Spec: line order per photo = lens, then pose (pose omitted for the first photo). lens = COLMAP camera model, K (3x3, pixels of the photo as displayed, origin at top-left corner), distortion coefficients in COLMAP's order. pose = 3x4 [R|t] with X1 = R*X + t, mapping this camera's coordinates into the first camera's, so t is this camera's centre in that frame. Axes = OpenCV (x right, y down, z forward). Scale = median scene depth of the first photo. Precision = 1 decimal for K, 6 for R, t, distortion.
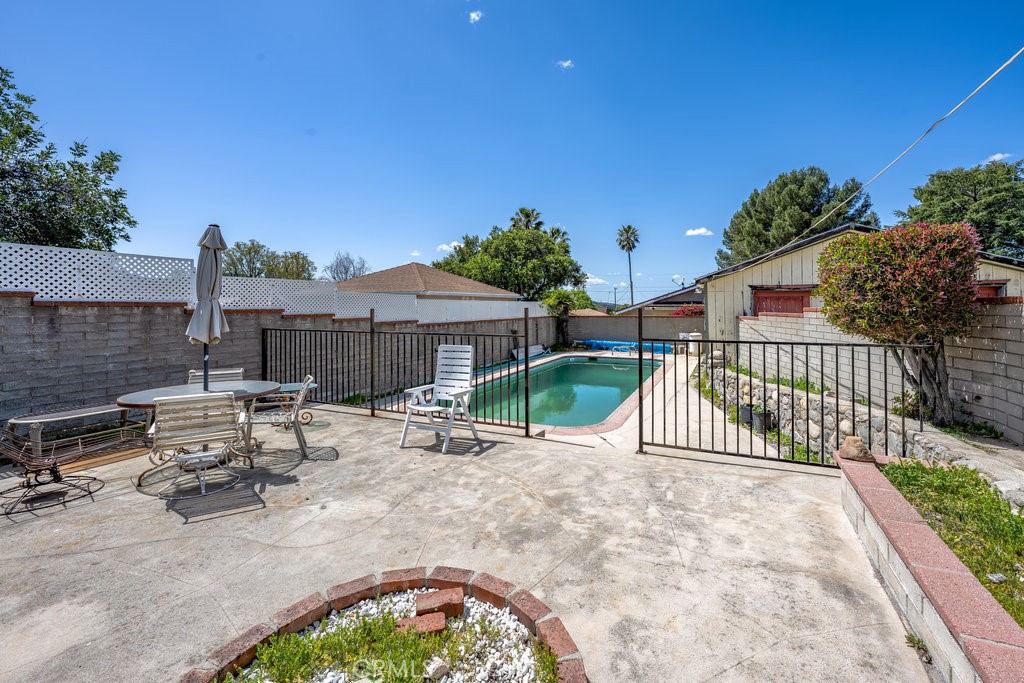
lens RADIAL K [[371.9, 0, 514.7], [0, 371.9, 312.5], [0, 0, 1]] dist [0.000582, 0.000099]
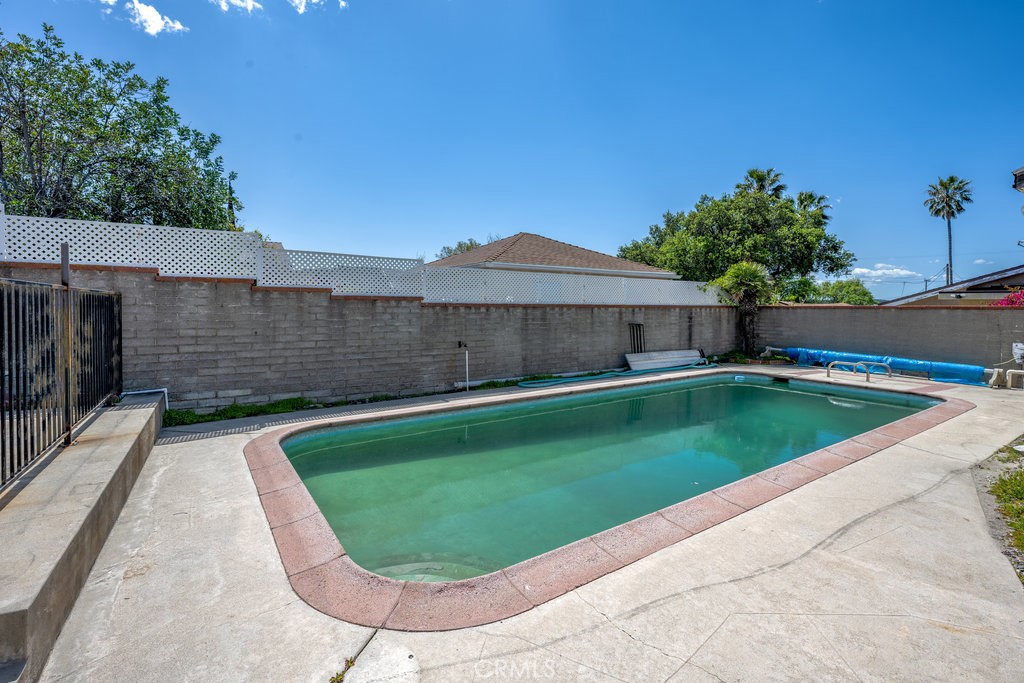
lens RADIAL K [[404.5, 0, 557.4], [0, 404.5, 322.4], [0, 0, 1]] dist [0.012234, 0.000215]
pose [[0.886759, 0.027577, -0.461409, 0.076822], [-0.017031, 0.999490, 0.027004, 0.011293], [0.461919, -0.016088, 0.886776, 0.126475]]
